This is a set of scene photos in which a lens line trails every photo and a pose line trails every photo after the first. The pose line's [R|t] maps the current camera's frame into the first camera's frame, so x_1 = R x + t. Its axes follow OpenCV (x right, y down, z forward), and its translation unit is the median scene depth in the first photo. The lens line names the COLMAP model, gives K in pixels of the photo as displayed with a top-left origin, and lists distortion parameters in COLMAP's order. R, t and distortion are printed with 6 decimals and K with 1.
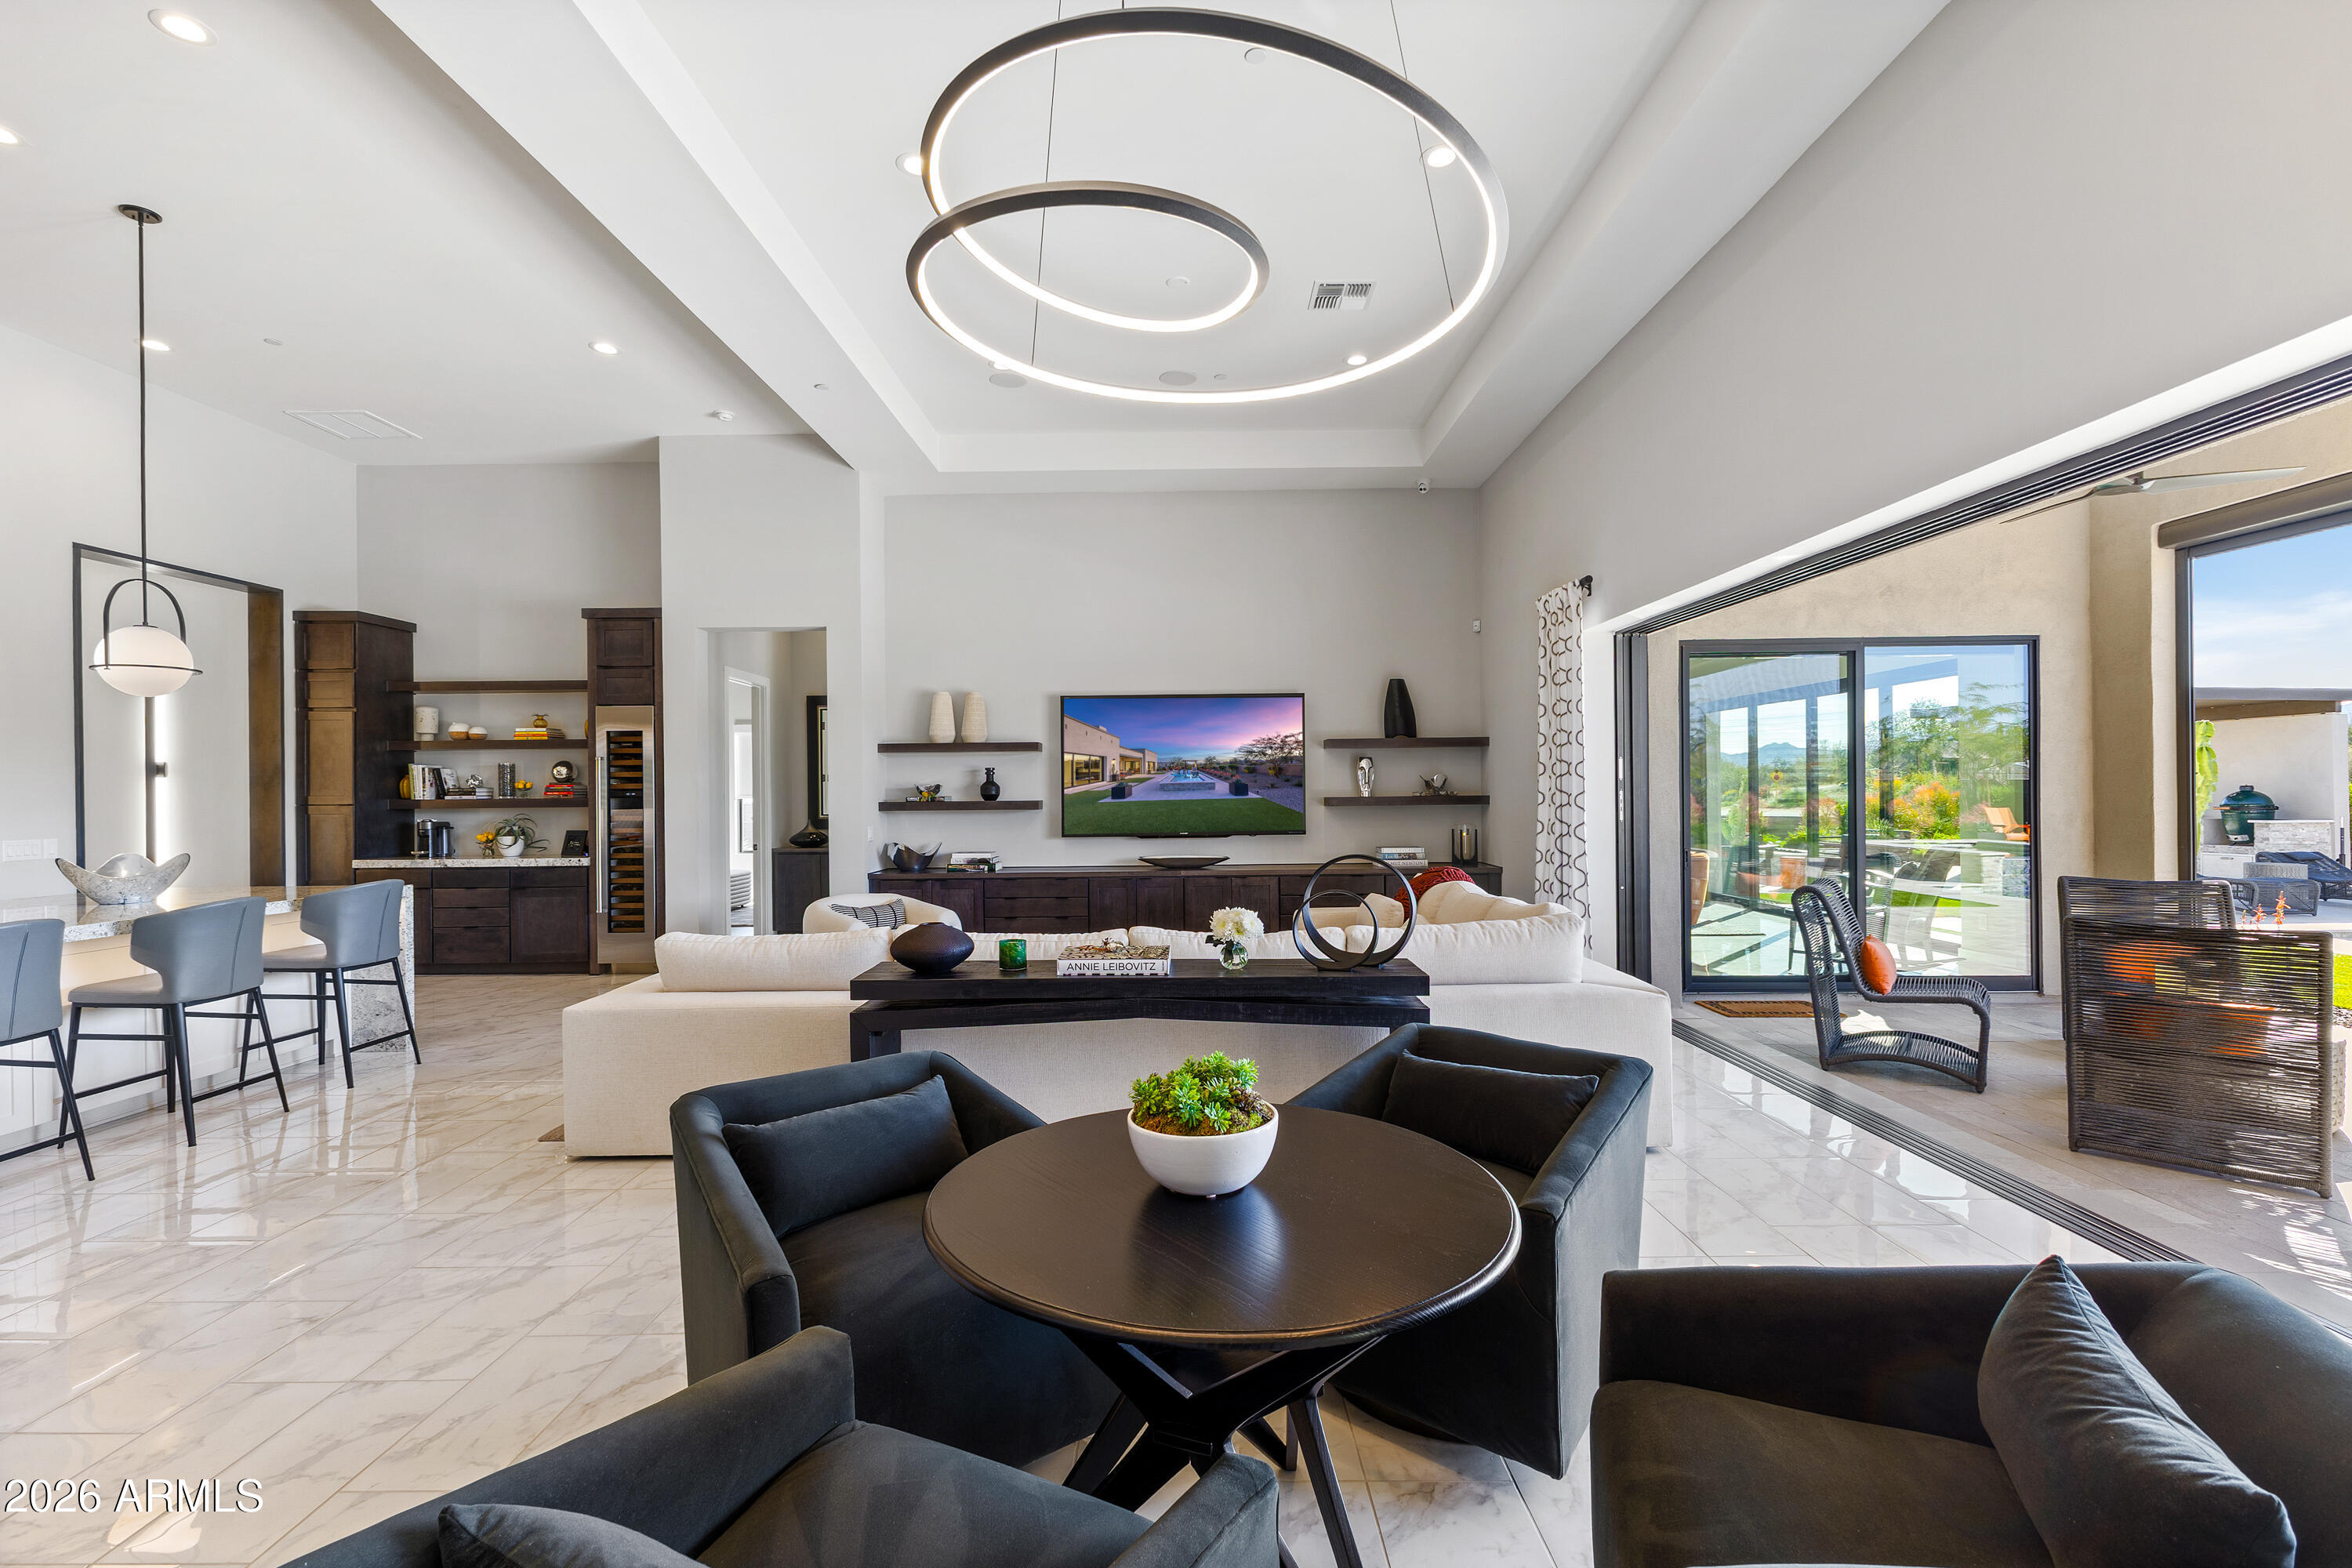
lens RADIAL K [[1022.9, 0, 1169.3], [0, 1022.9, 795.9], [0, 0, 1]] dist [0.012548, -0.001517]
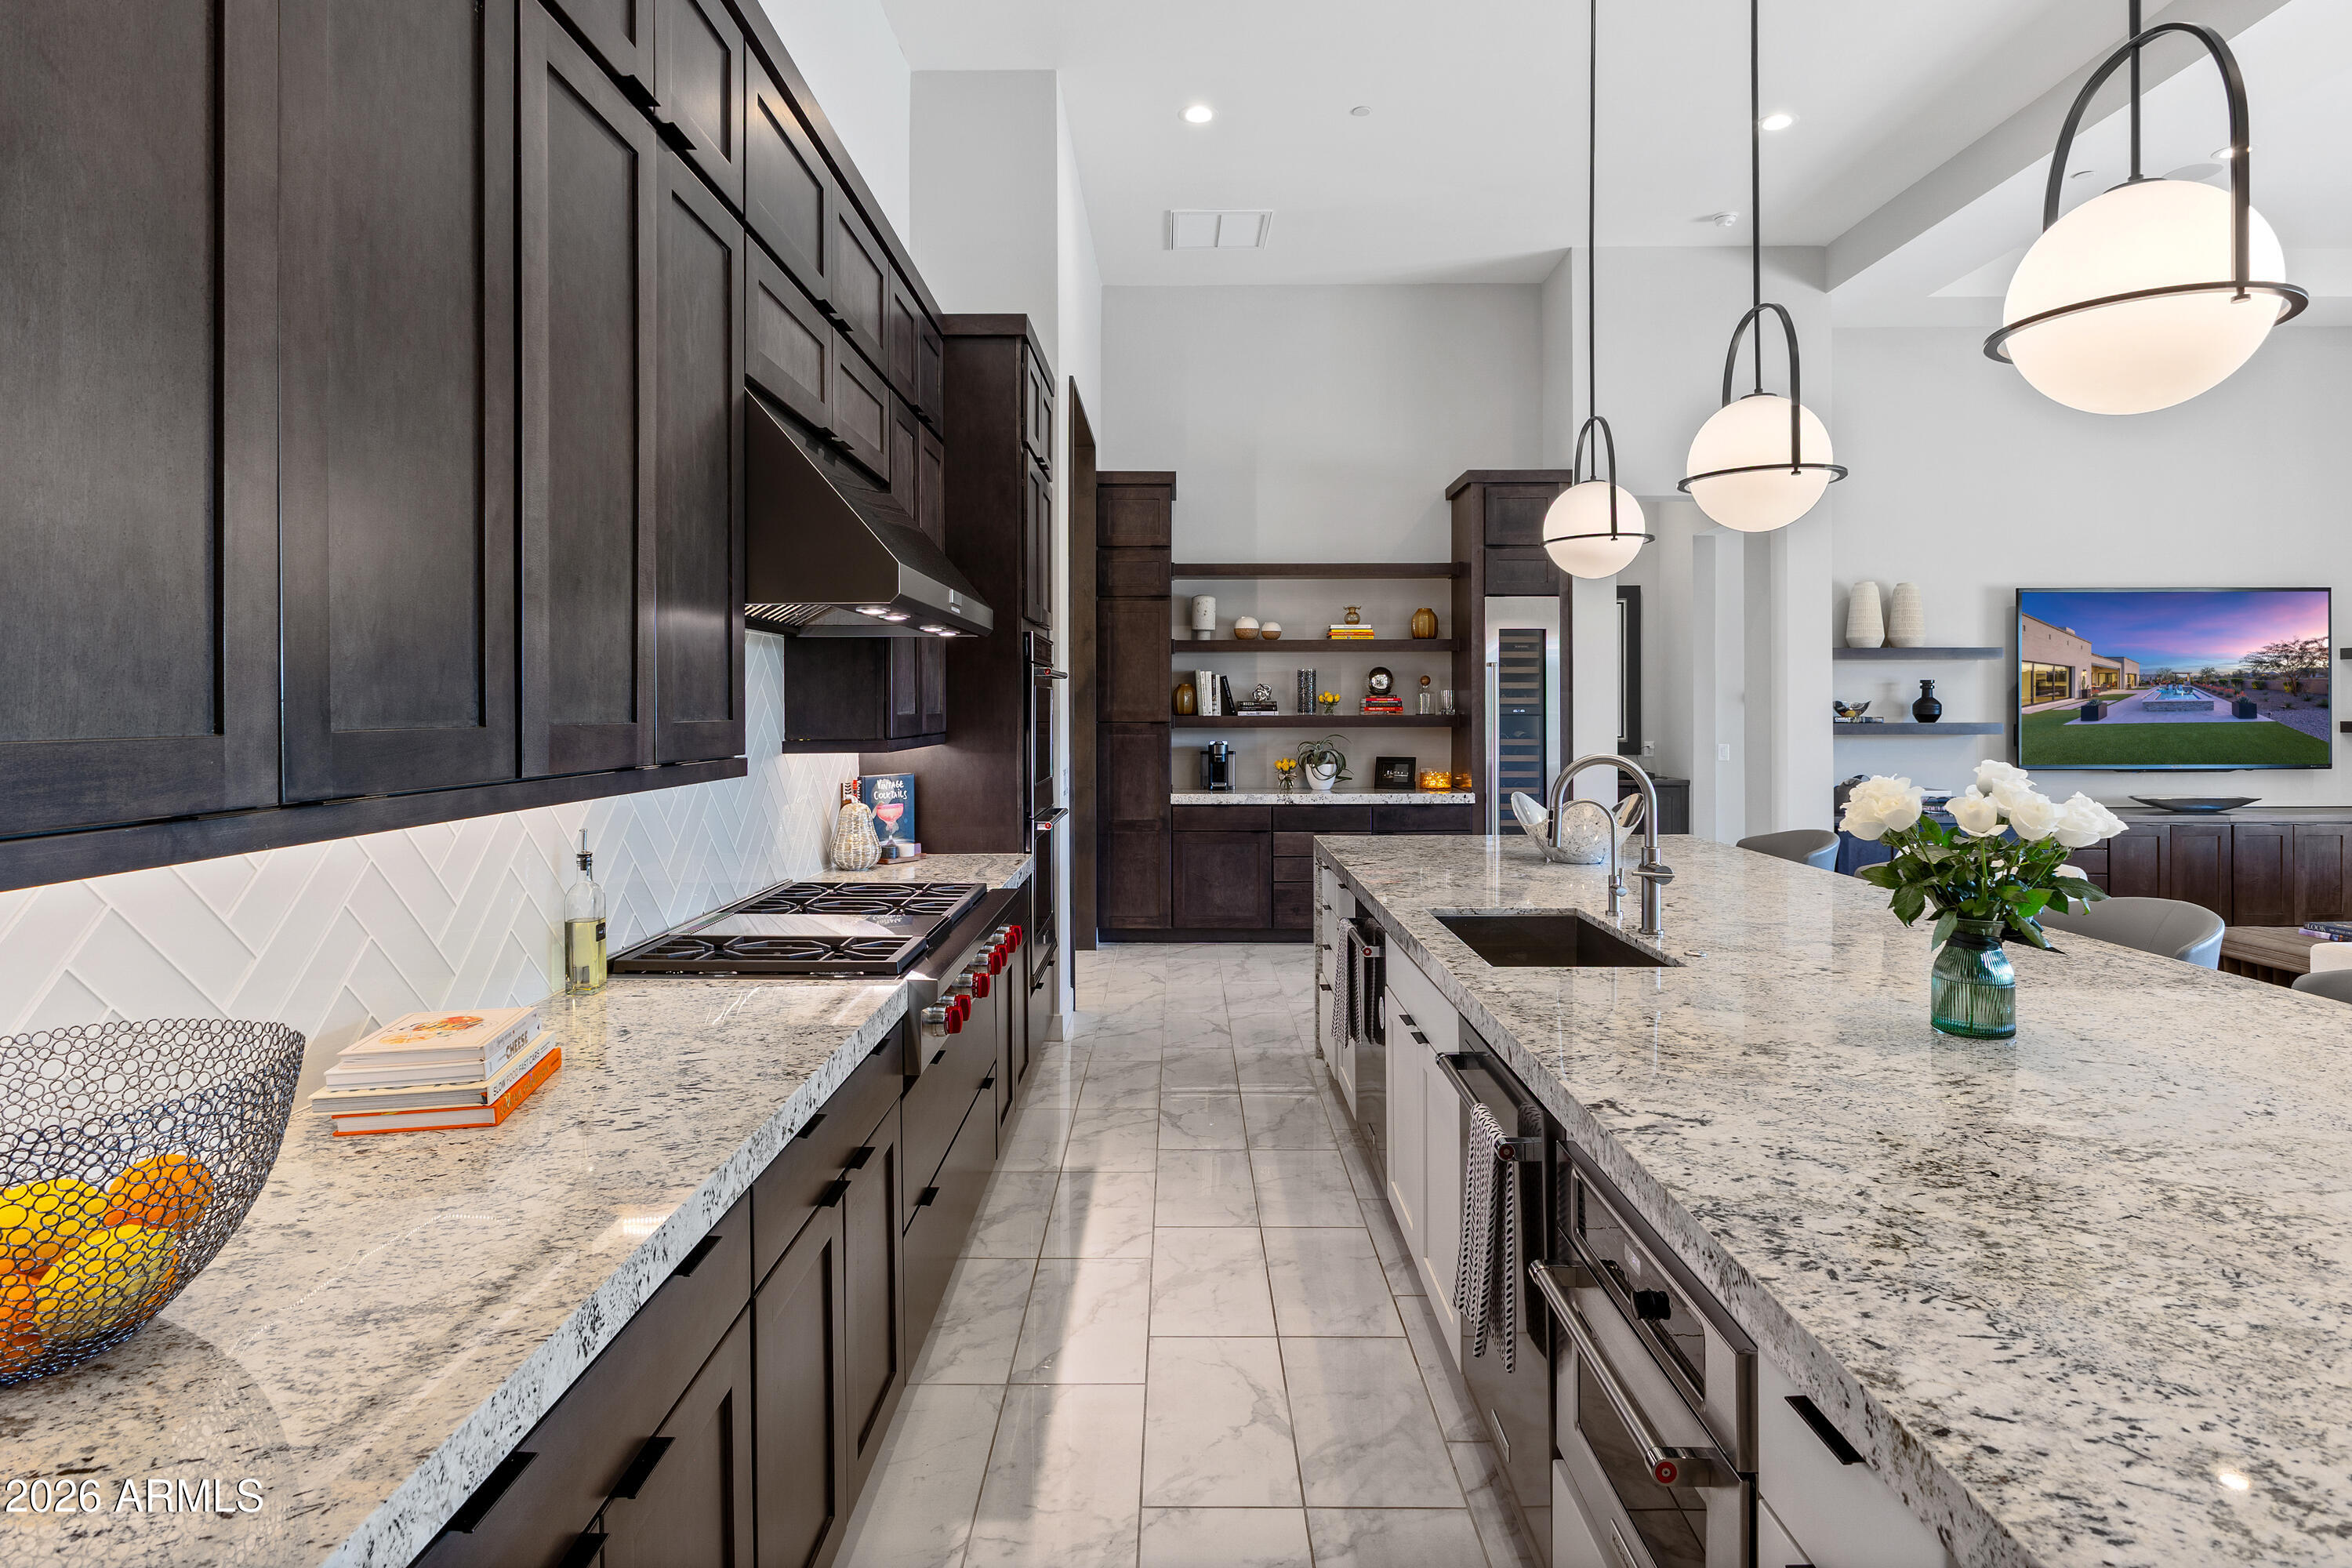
lens RADIAL K [[1222.2, 0, 1166.2], [0, 1222.2, 711.0], [0, 0, 1]] dist [-0.003883, 0.001733]
pose [[0.999892, 0.006612, 0.013136, -0.766618], [-0.006619, 0.999978, 0.000497, -0.000400], [-0.013133, -0.000584, 0.999914, 0.081192]]
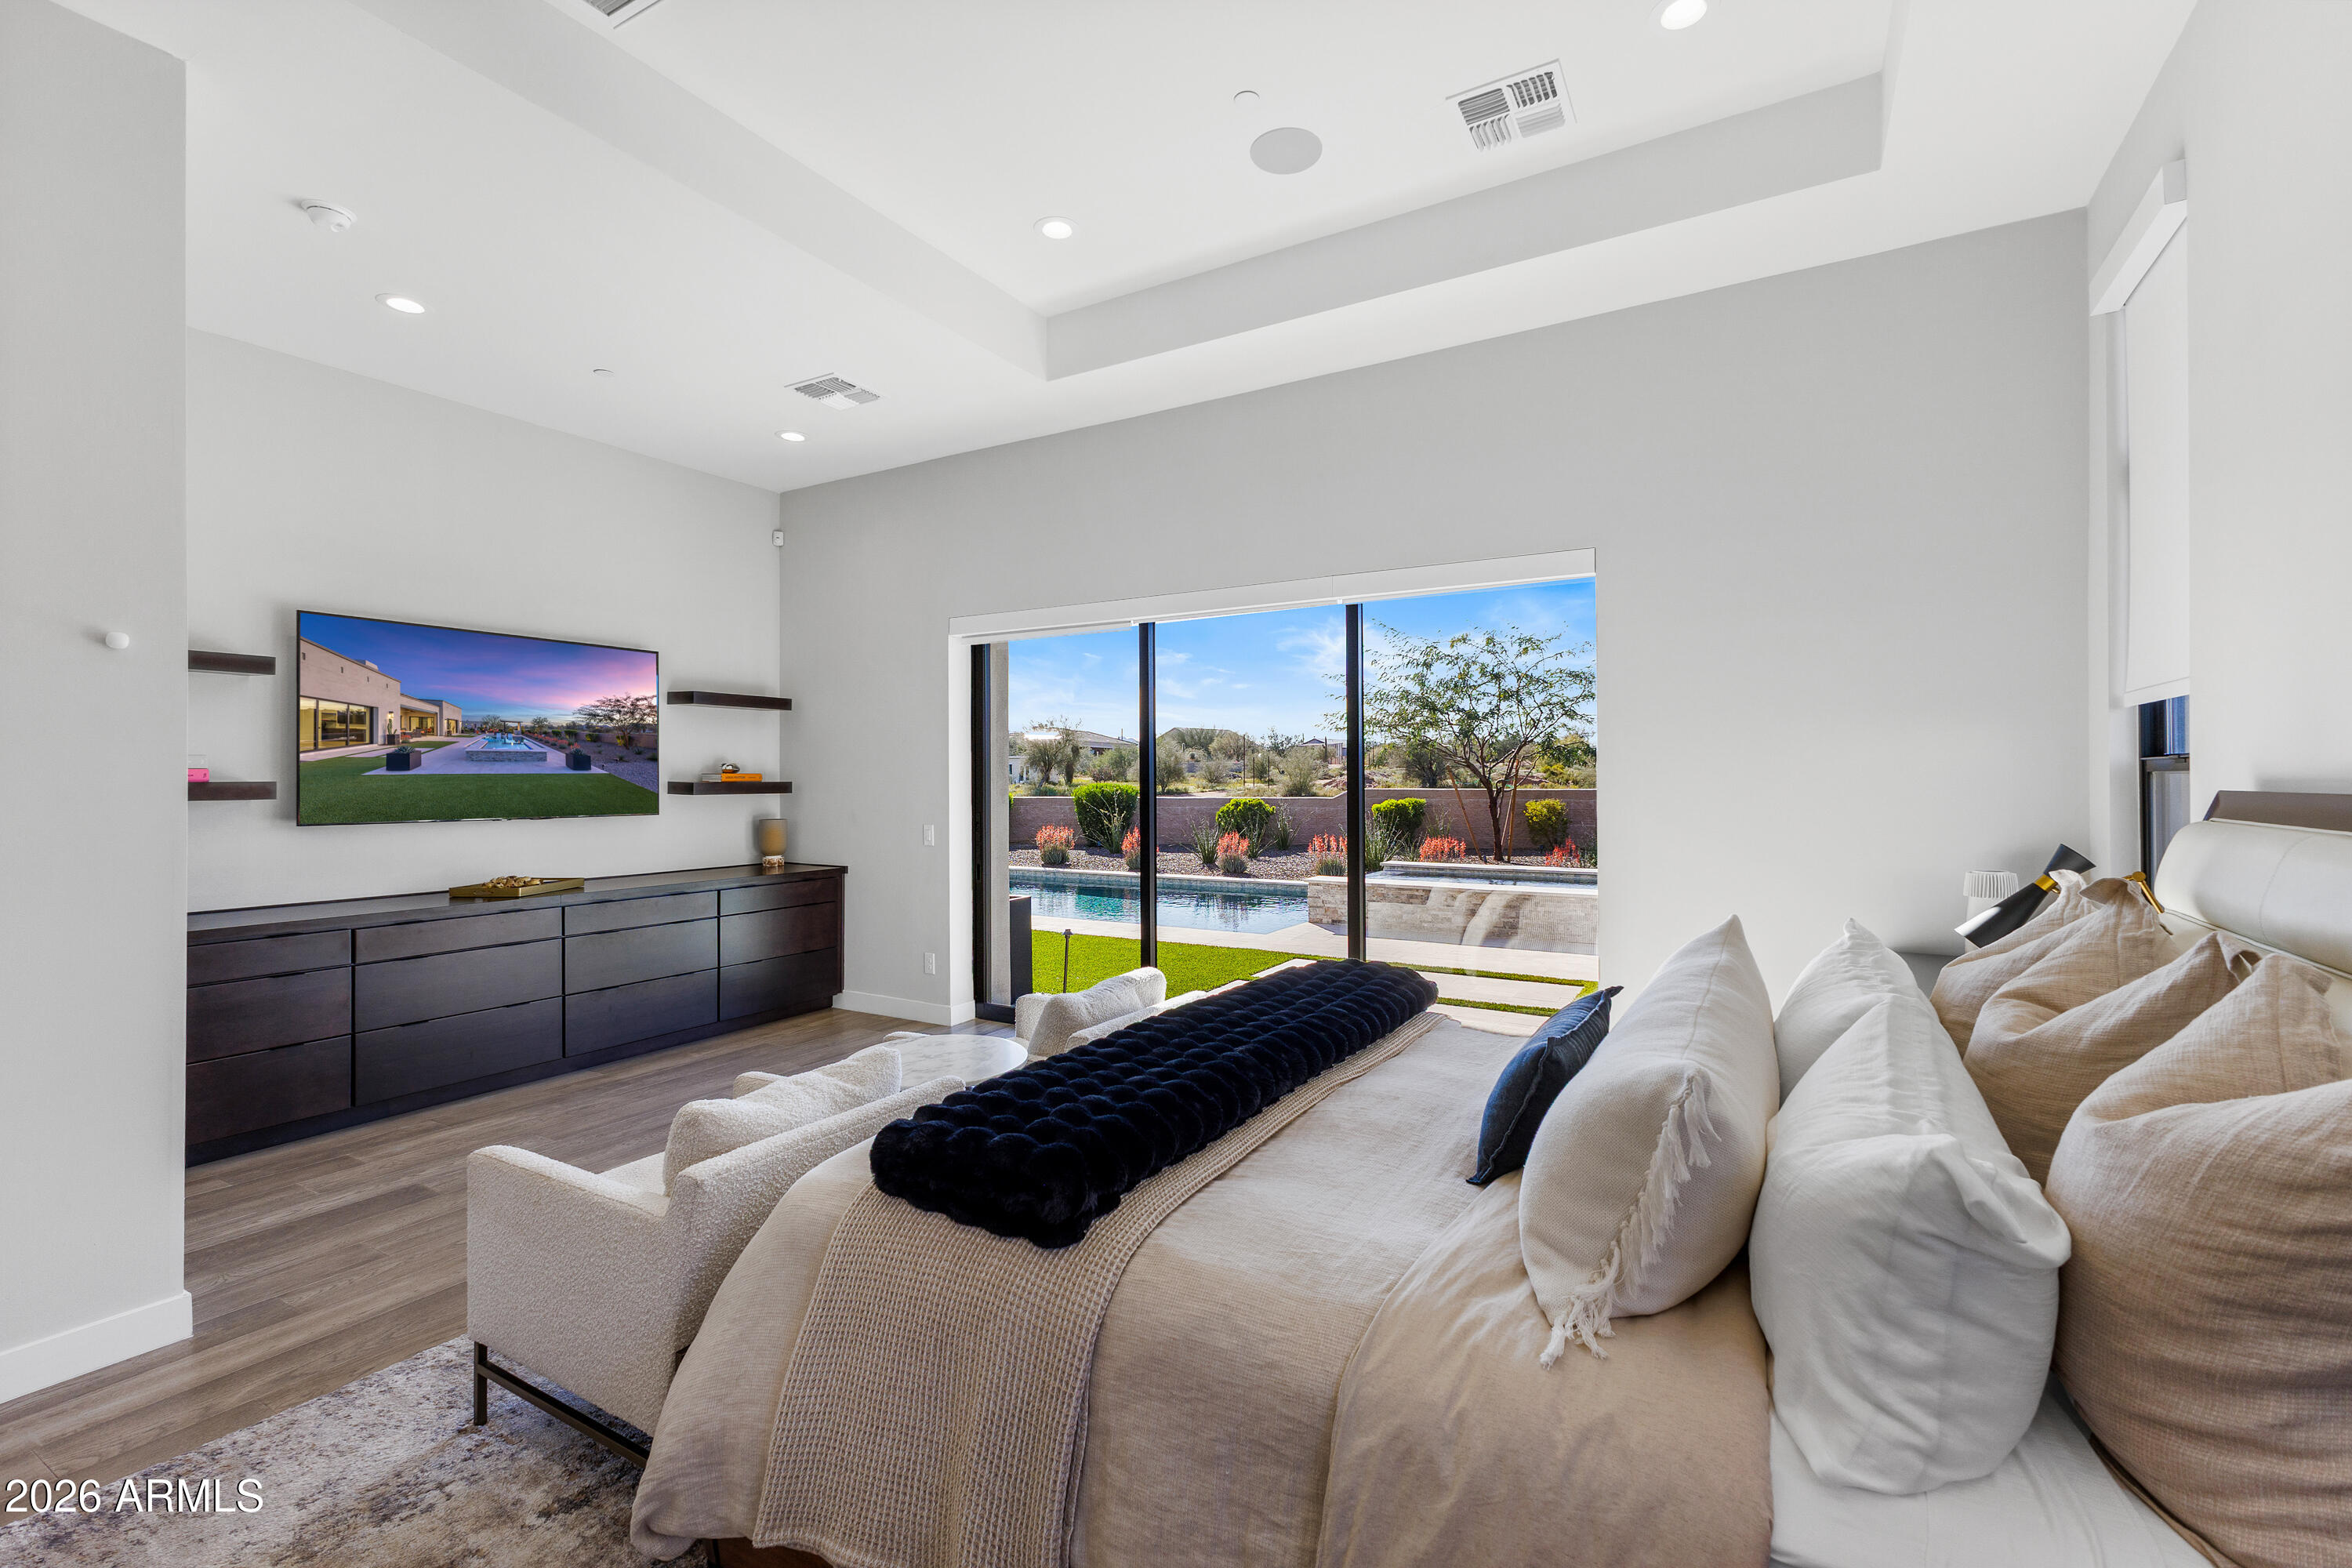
lens RADIAL K [[1022.9, 0, 1171.4], [0, 1022.9, 781.4], [0, 0, 1]] dist [0.012548, -0.001517]
pose [[0.499520, 0.009562, 0.866250, -0.387449], [0.001942, 0.999924, -0.012157, 0.019503], [-0.866300, 0.007755, 0.499464, 0.212681]]
